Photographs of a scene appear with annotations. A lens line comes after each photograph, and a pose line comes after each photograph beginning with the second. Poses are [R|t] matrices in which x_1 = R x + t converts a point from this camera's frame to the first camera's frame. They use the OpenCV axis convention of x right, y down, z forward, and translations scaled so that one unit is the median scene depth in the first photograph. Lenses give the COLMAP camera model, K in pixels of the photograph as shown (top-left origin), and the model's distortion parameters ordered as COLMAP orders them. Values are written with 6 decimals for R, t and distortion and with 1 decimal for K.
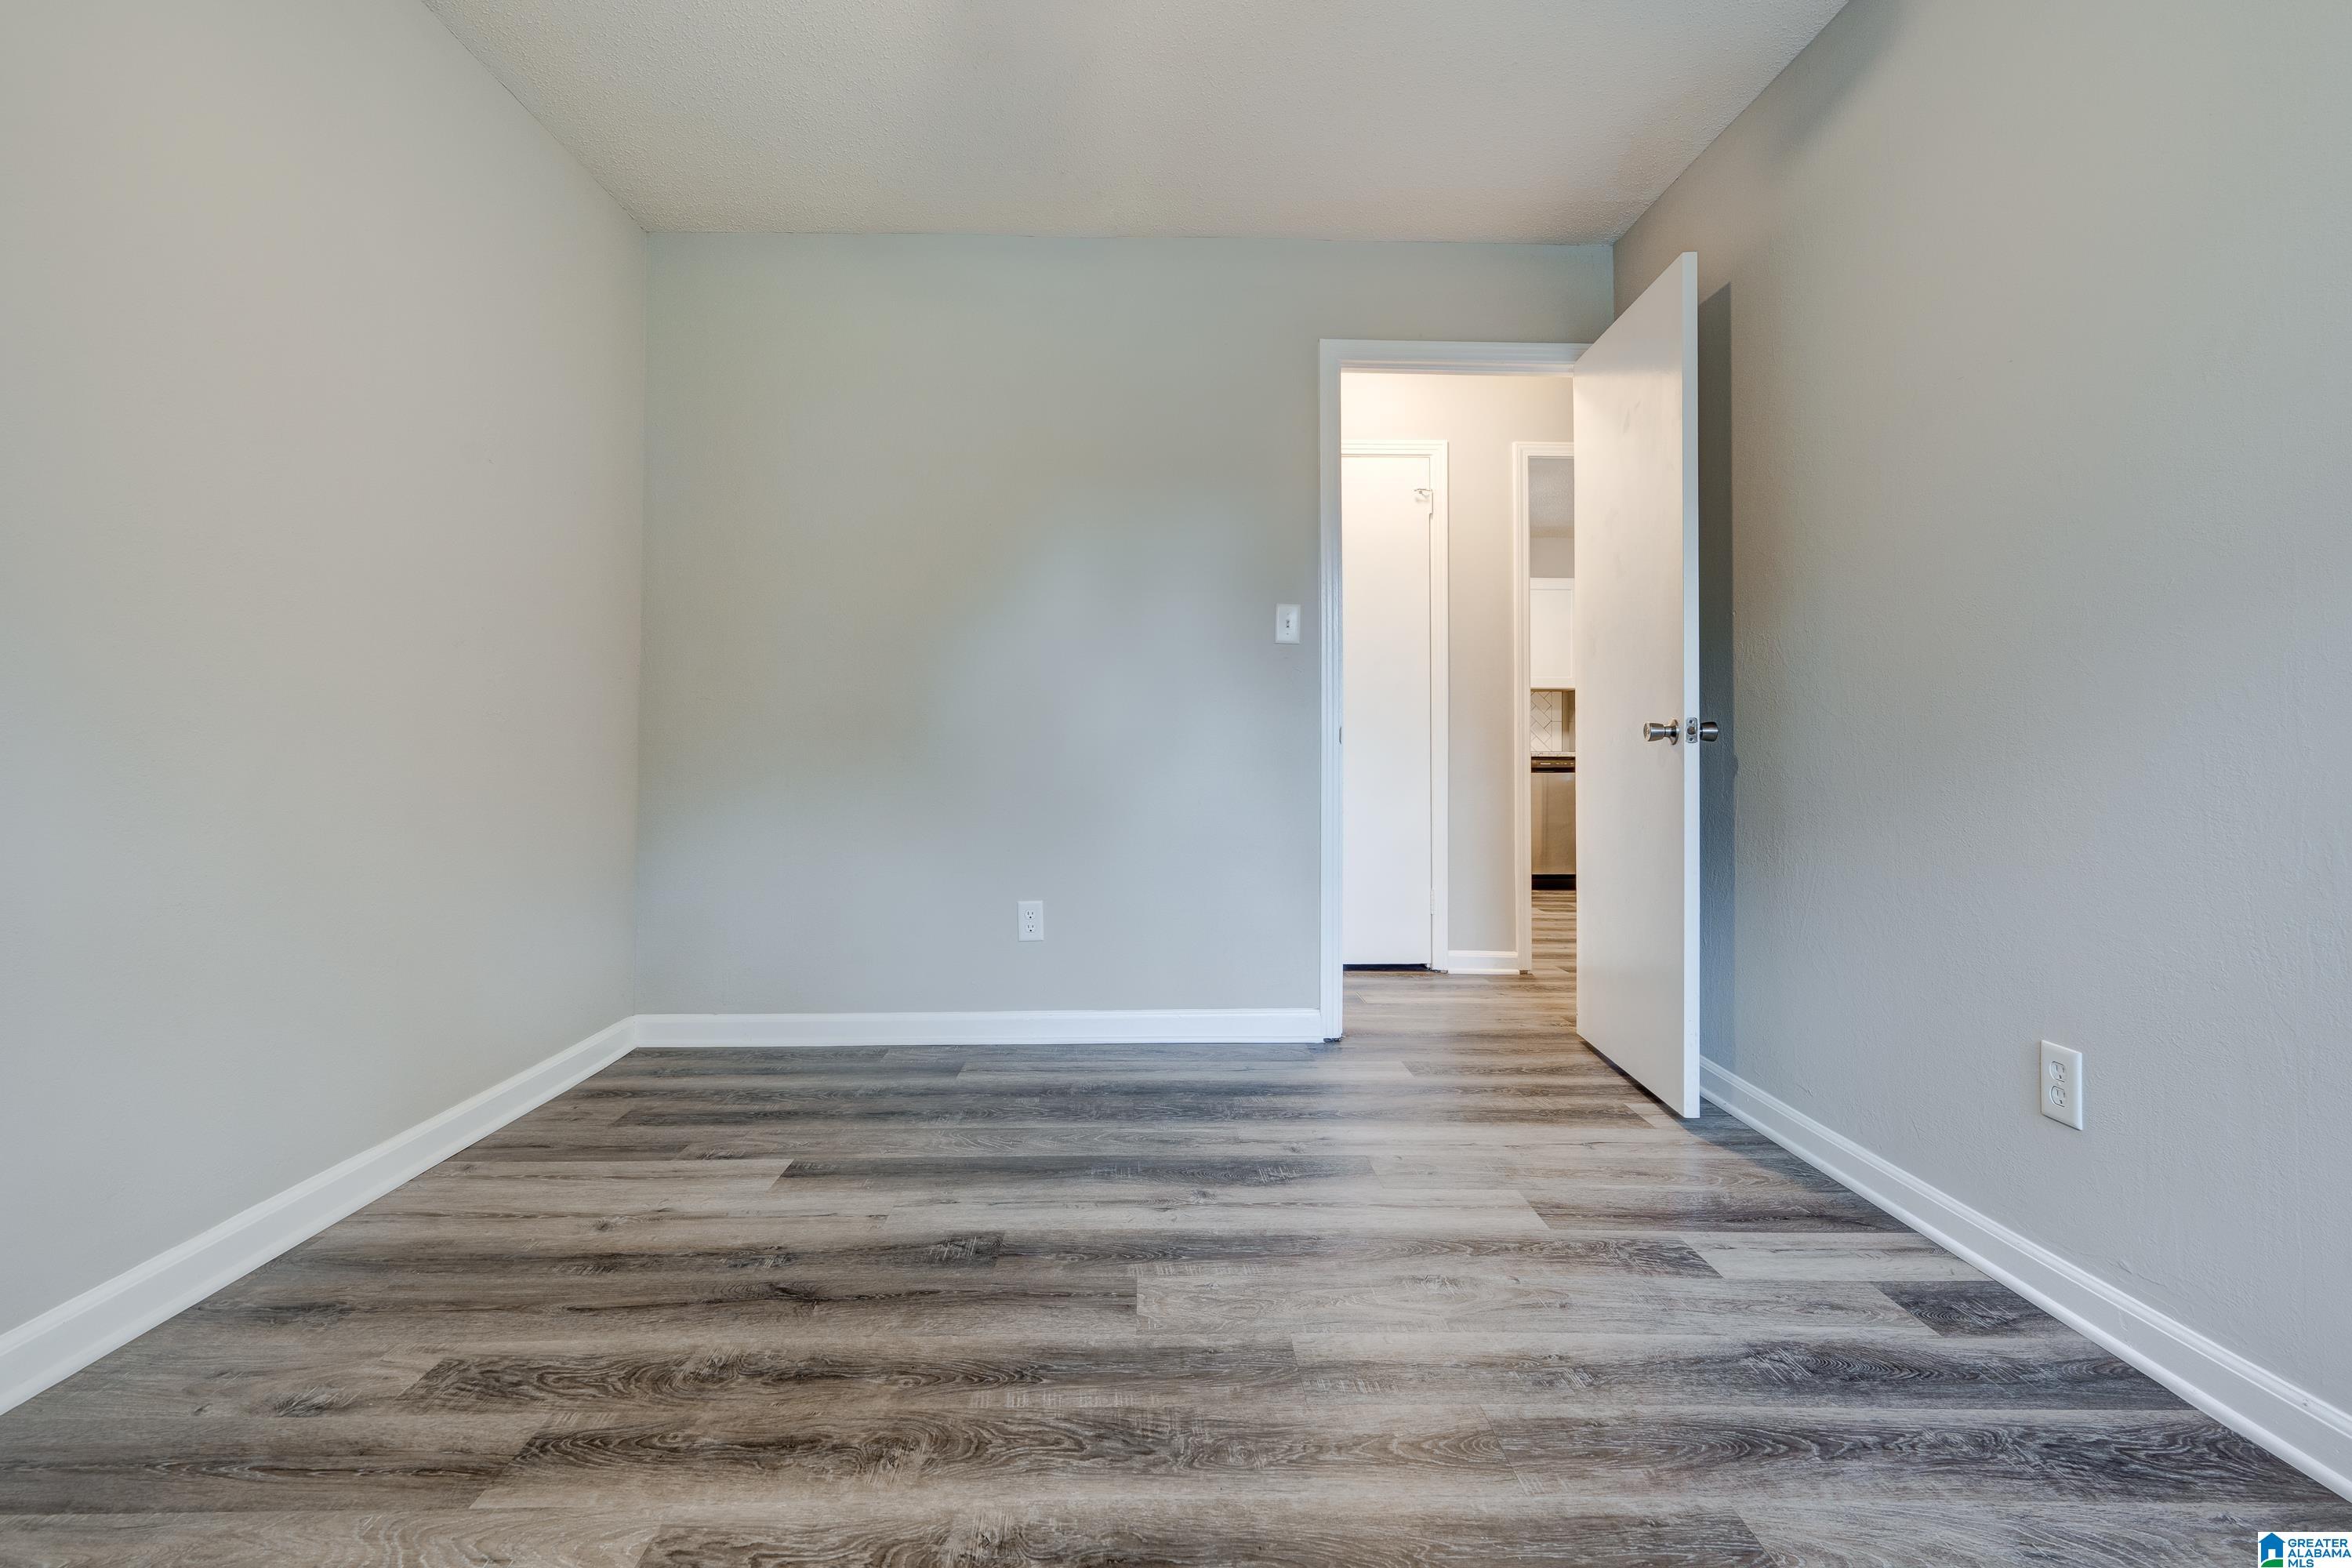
lens RADIAL K [[1077.3, 0, 1170.3], [0, 1077.3, 775.6], [0, 0, 1]] dist [-0.005231, 0.002320]
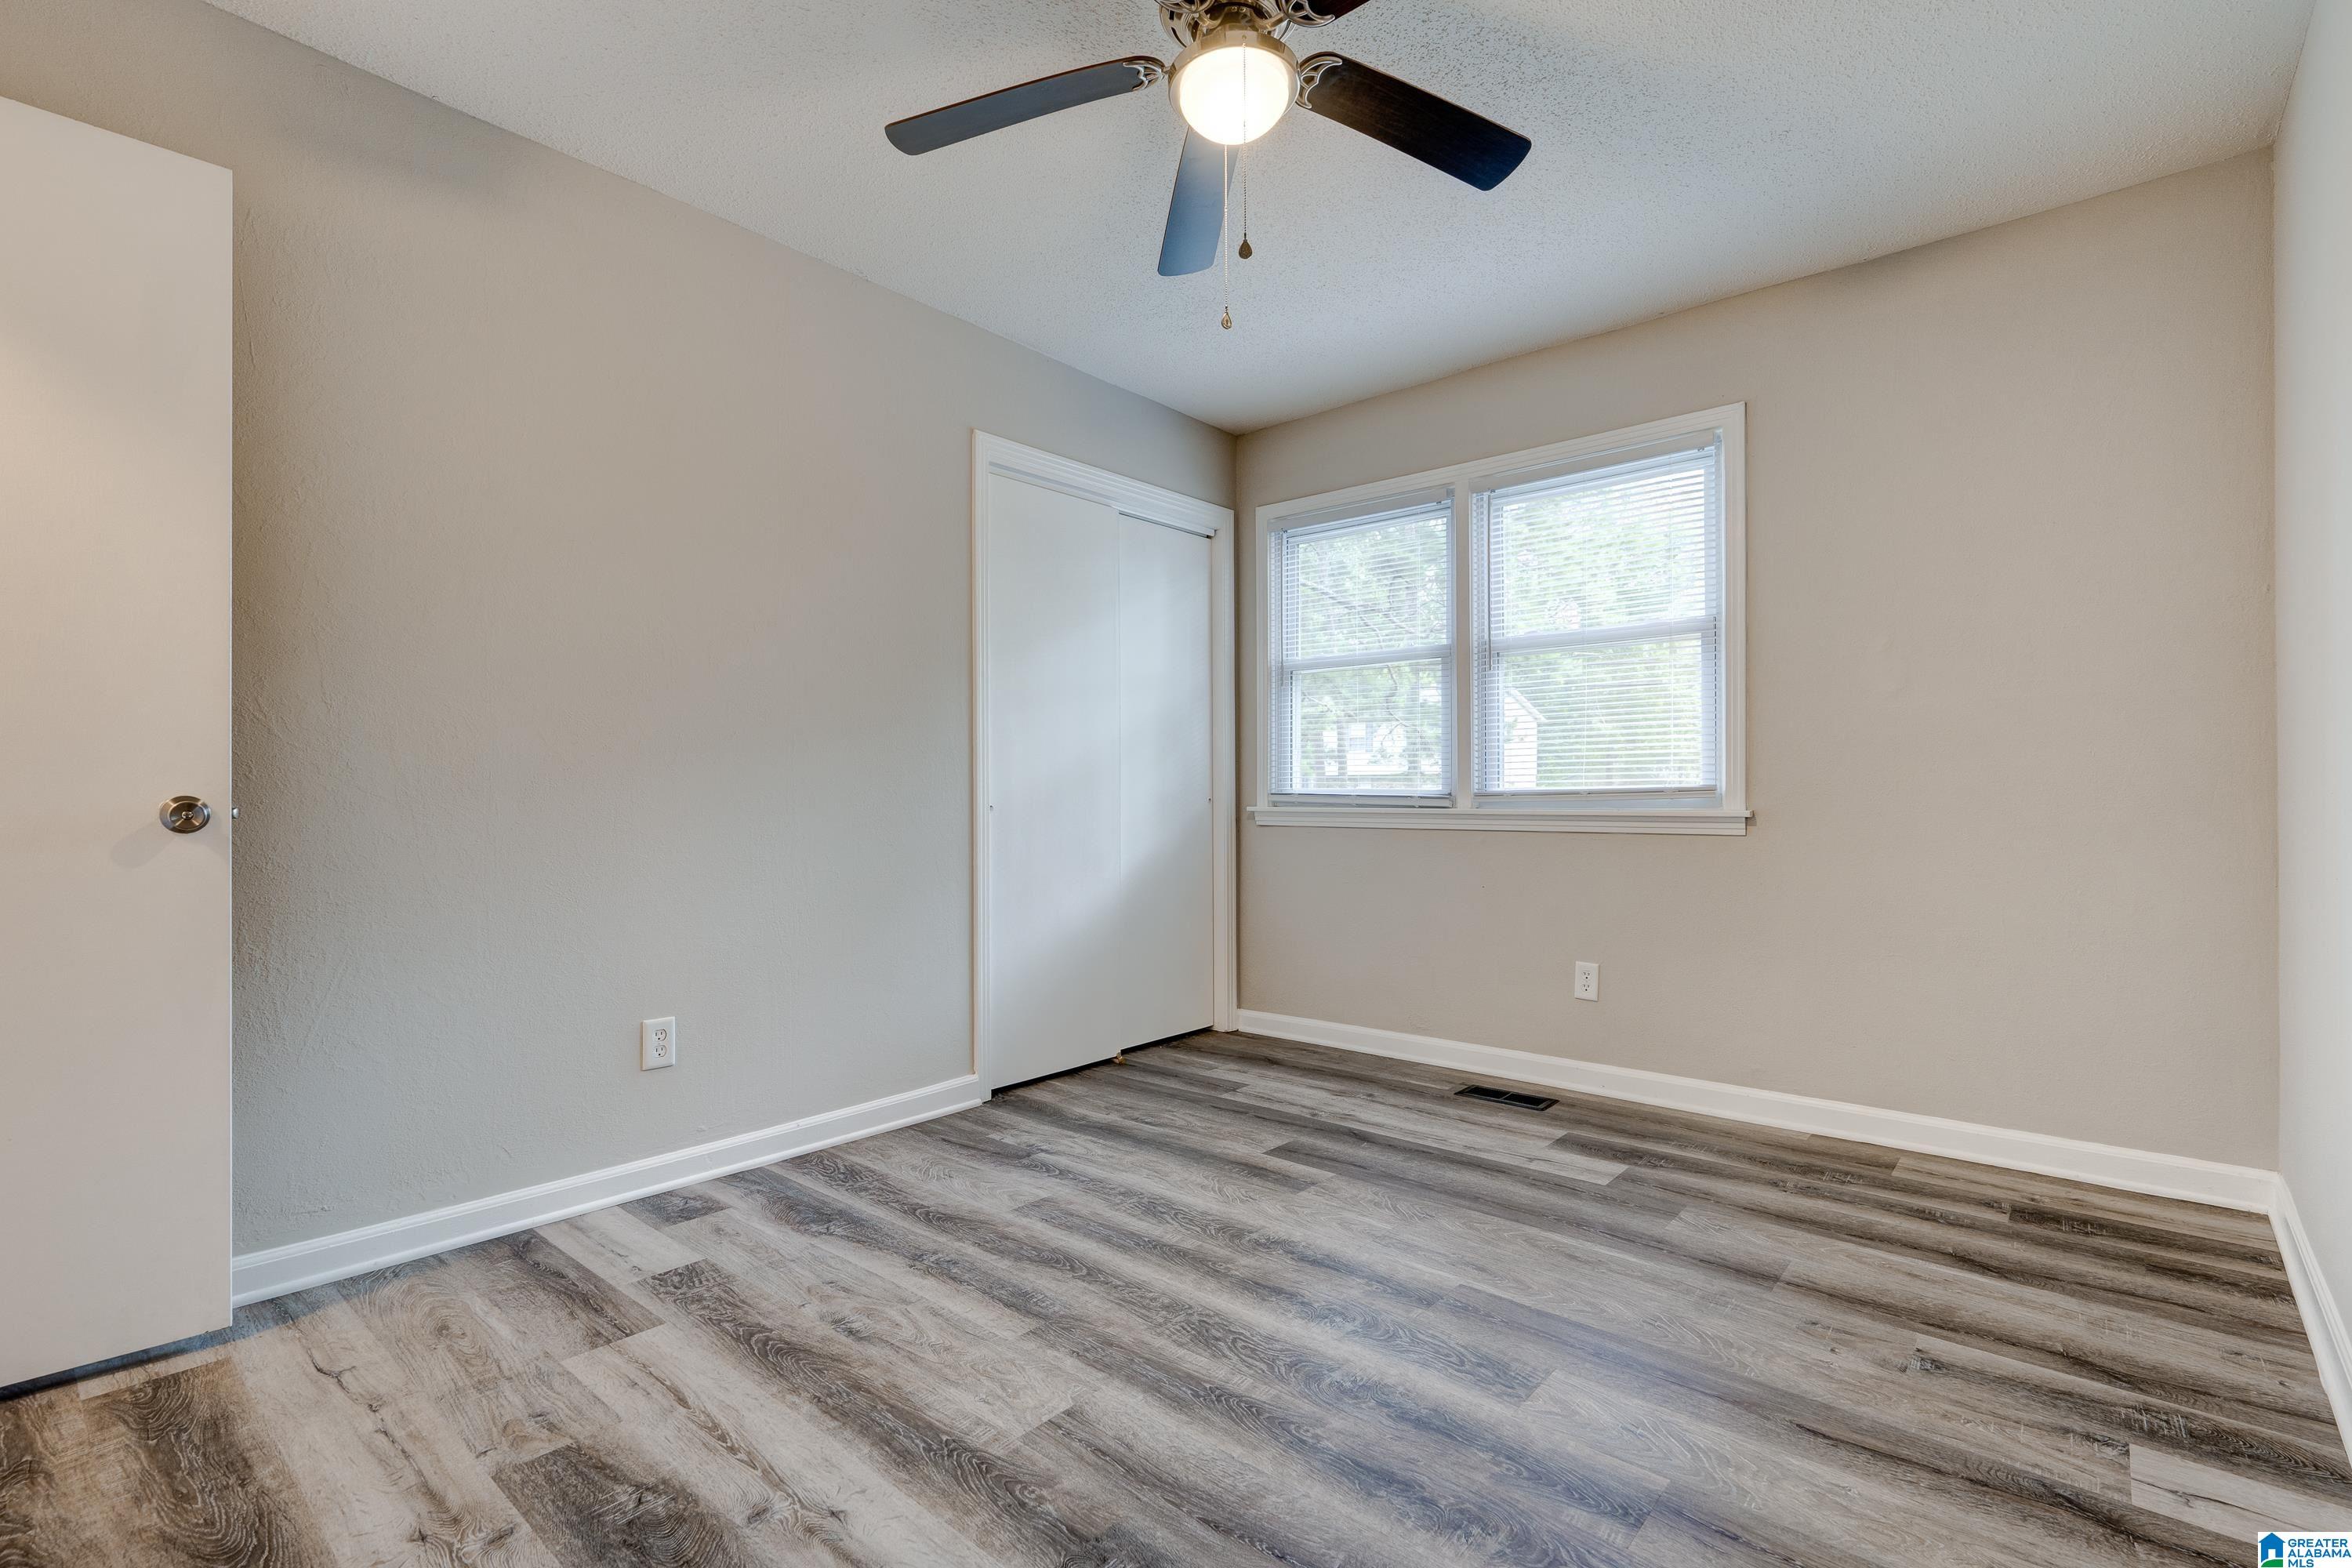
lens RADIAL K [[1077.3, 0, 1165.5], [0, 1077.3, 797.4], [0, 0, 1]] dist [-0.005231, 0.002320]
pose [[-0.730764, -0.003777, 0.682619, -0.804868], [0.012819, 0.999732, 0.019255, -0.093002], [-0.682509, 0.022822, -0.730520, 1.712478]]
